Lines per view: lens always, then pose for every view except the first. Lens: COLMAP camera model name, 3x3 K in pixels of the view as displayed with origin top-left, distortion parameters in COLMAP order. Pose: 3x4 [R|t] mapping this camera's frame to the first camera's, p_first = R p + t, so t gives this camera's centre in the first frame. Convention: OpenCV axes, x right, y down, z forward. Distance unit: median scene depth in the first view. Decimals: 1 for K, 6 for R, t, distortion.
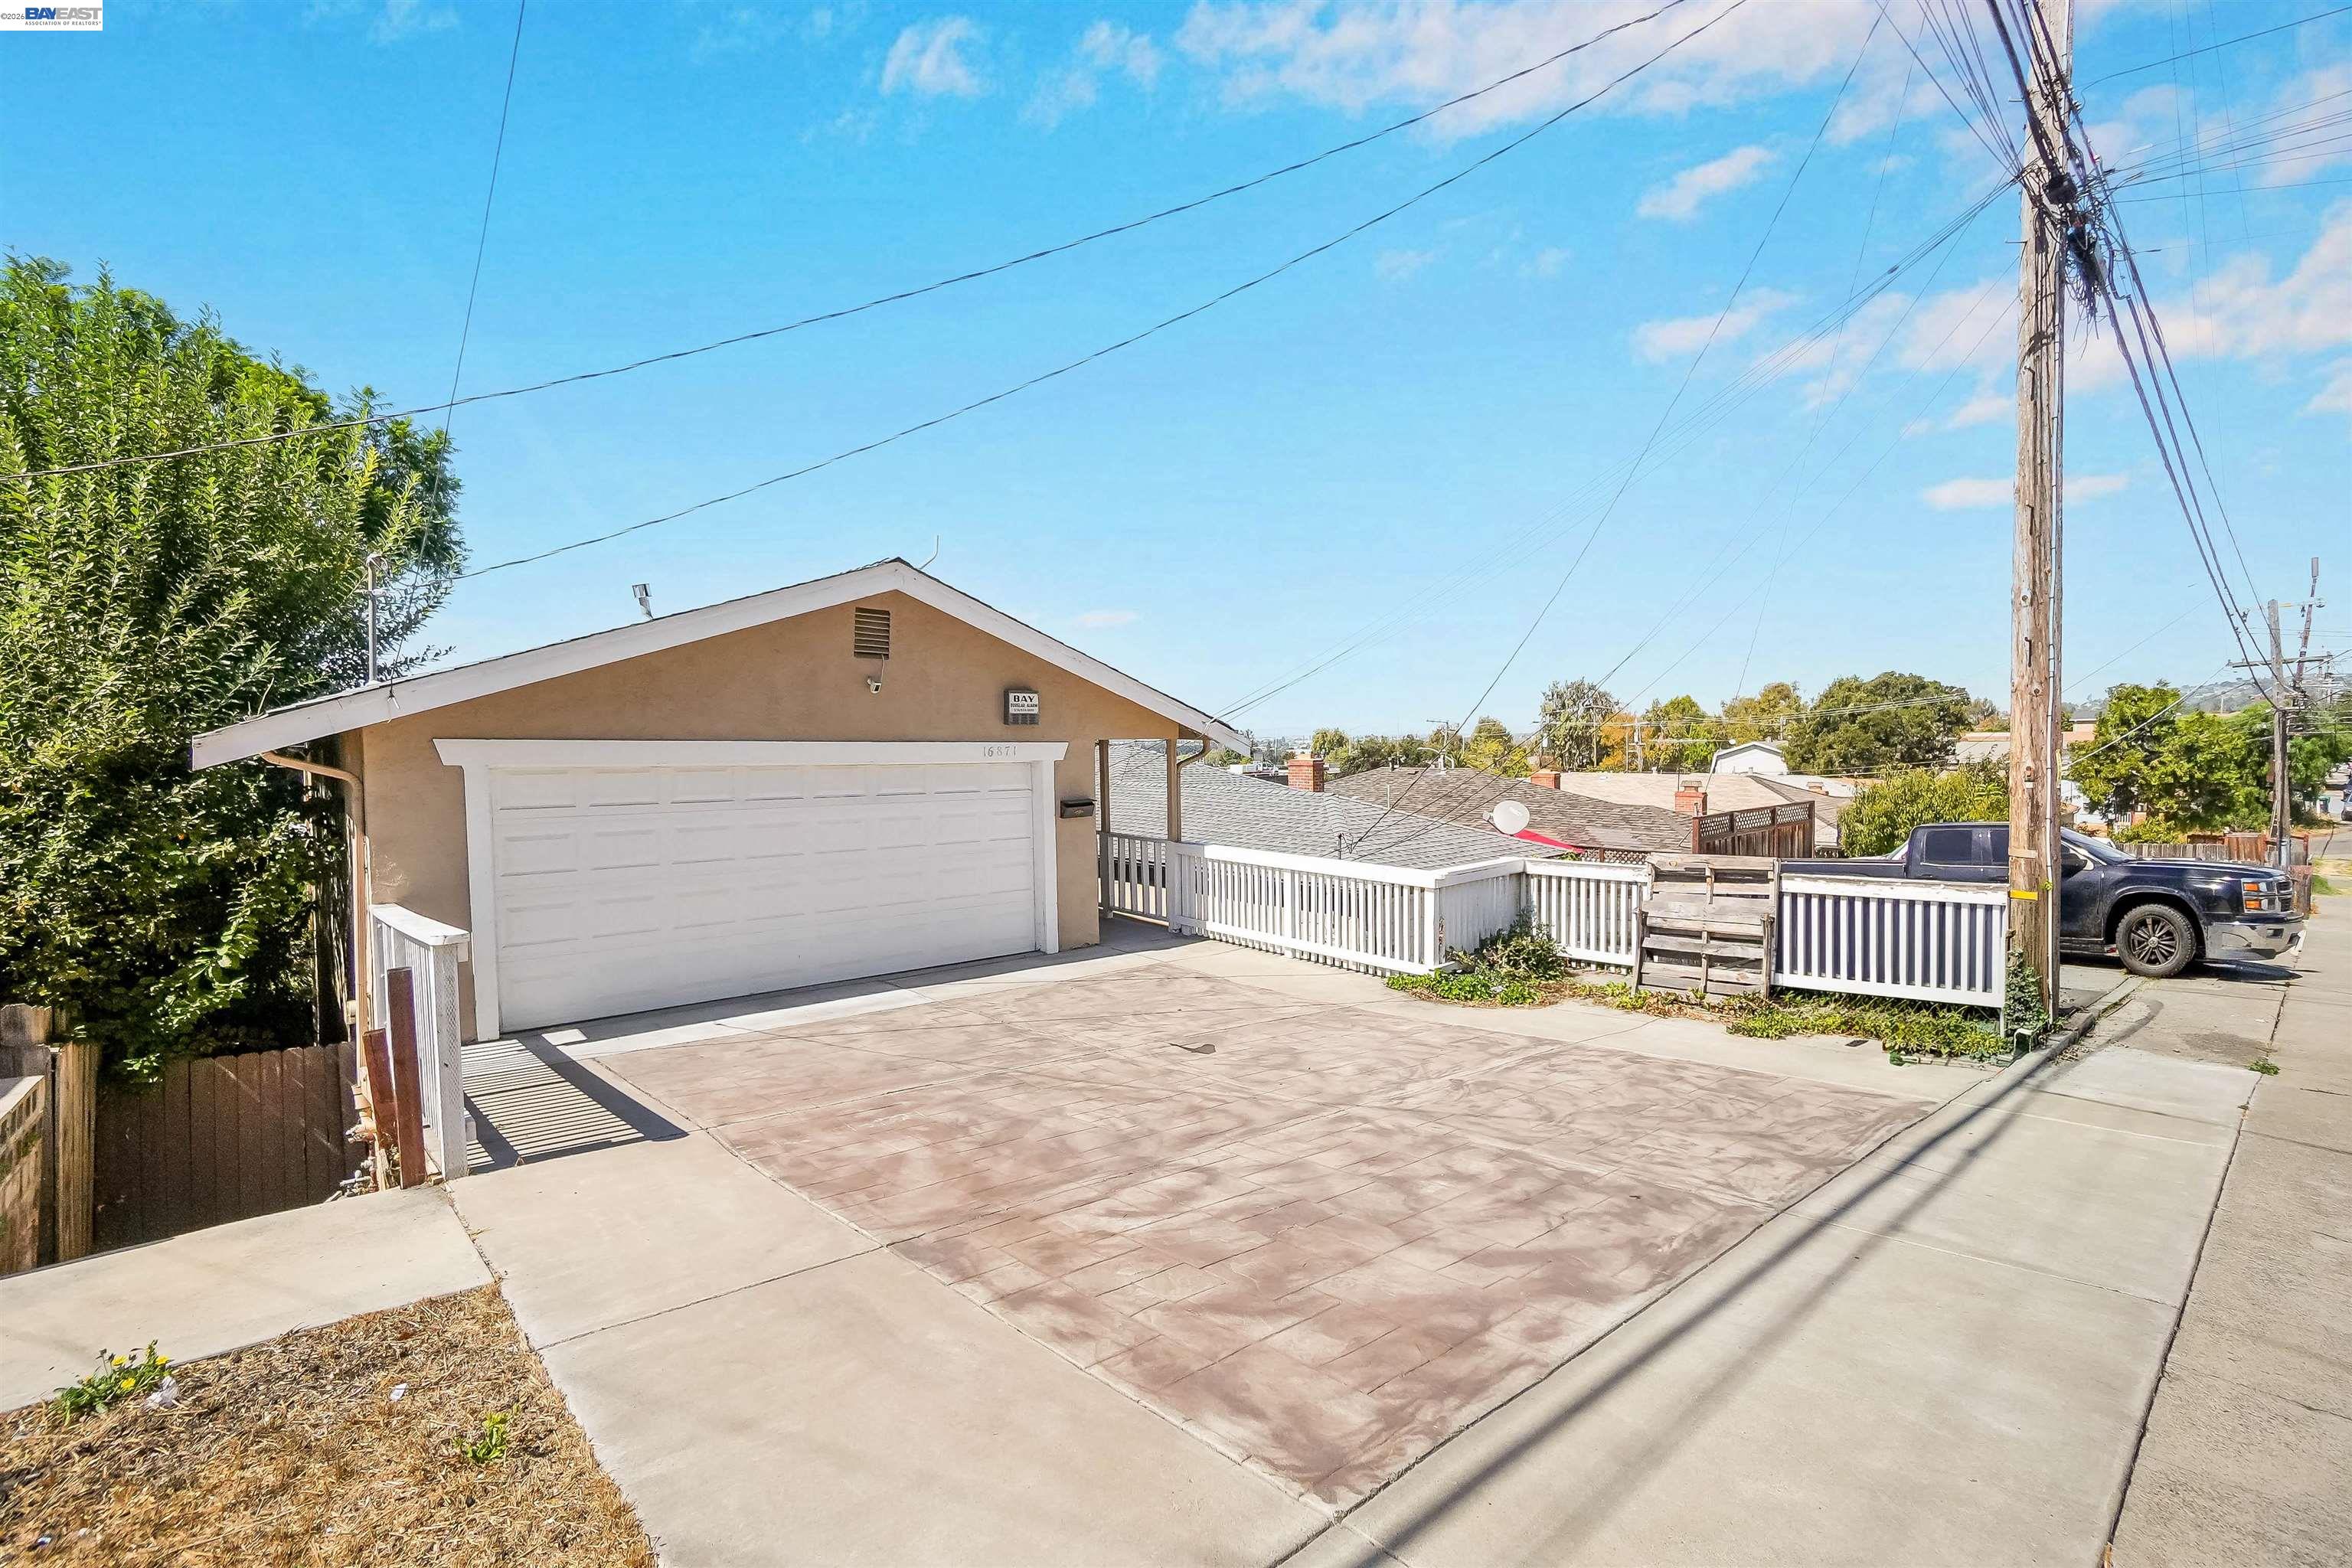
lens RADIAL K [[1019.2, 0, 1170.5], [0, 1019.2, 776.0], [0, 0, 1]] dist [-0.002876, 0.000749]
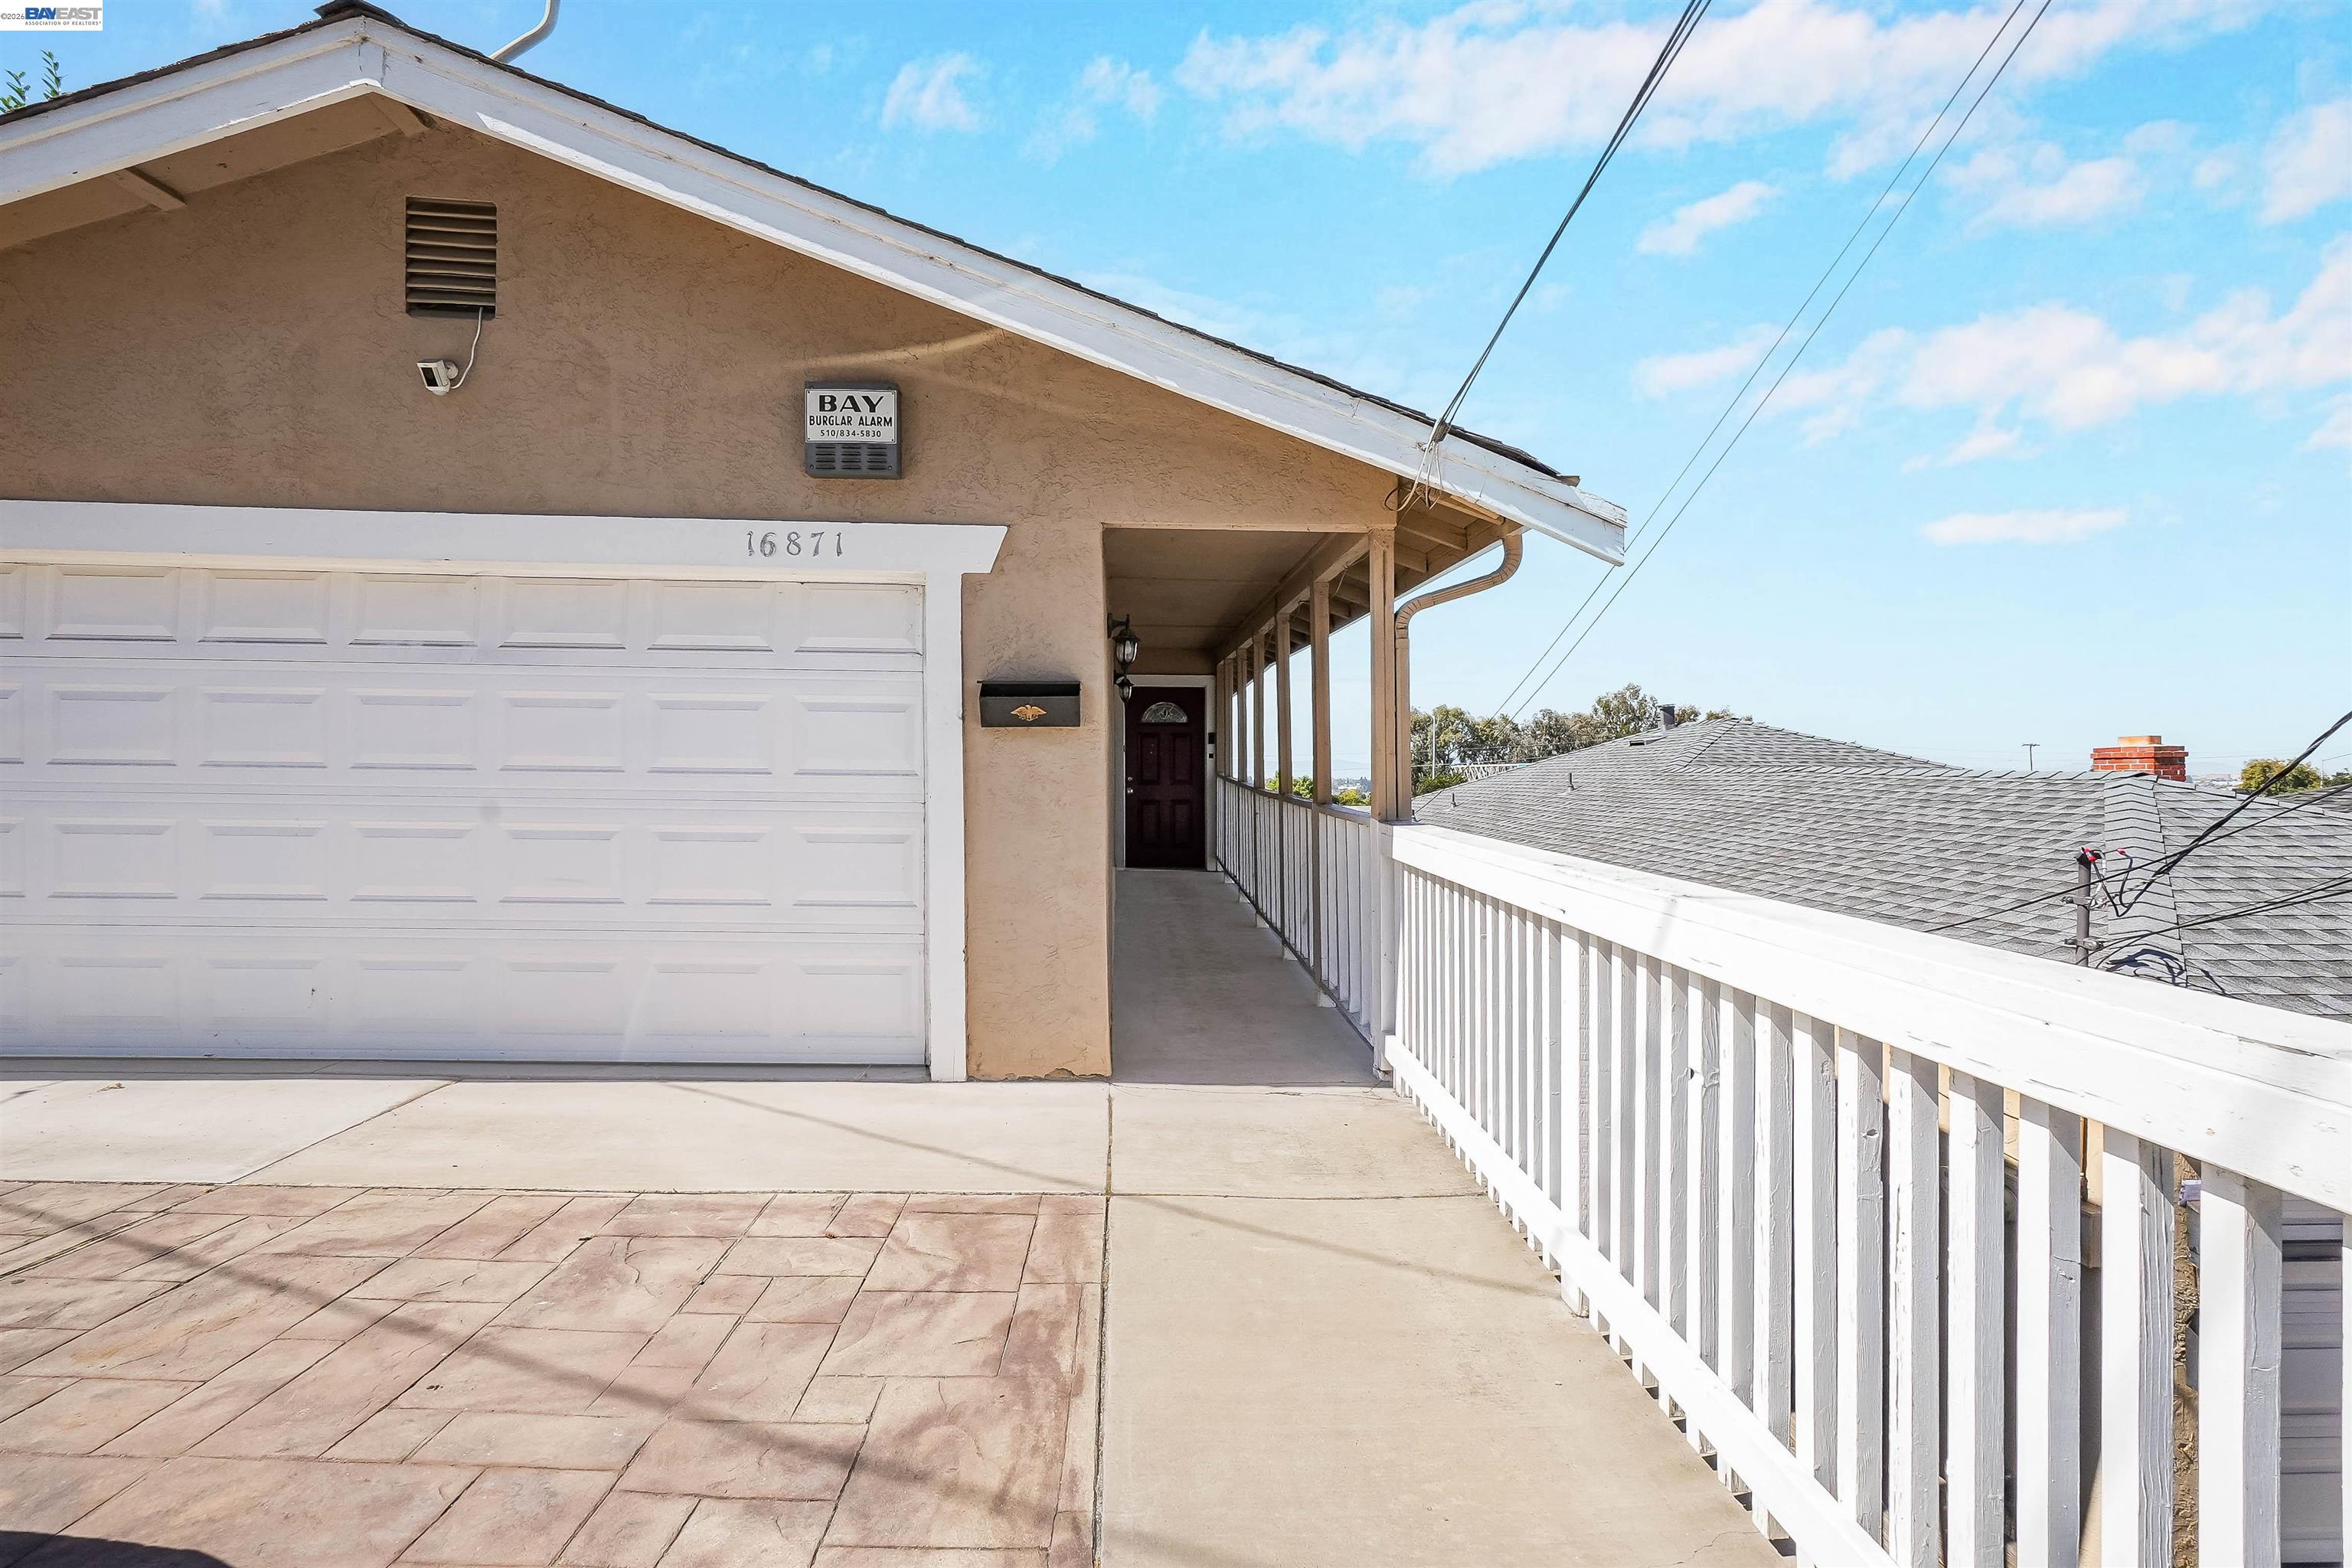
lens RADIAL K [[1019.2, 0, 1170.5], [0, 1019.2, 776.0], [0, 0, 1]] dist [-0.002876, 0.000749]
pose [[0.776779, 0.009427, -0.629702, 0.192857], [-0.035469, 0.998956, -0.028798, 0.071068], [0.628773, 0.044705, 0.776303, 0.781981]]
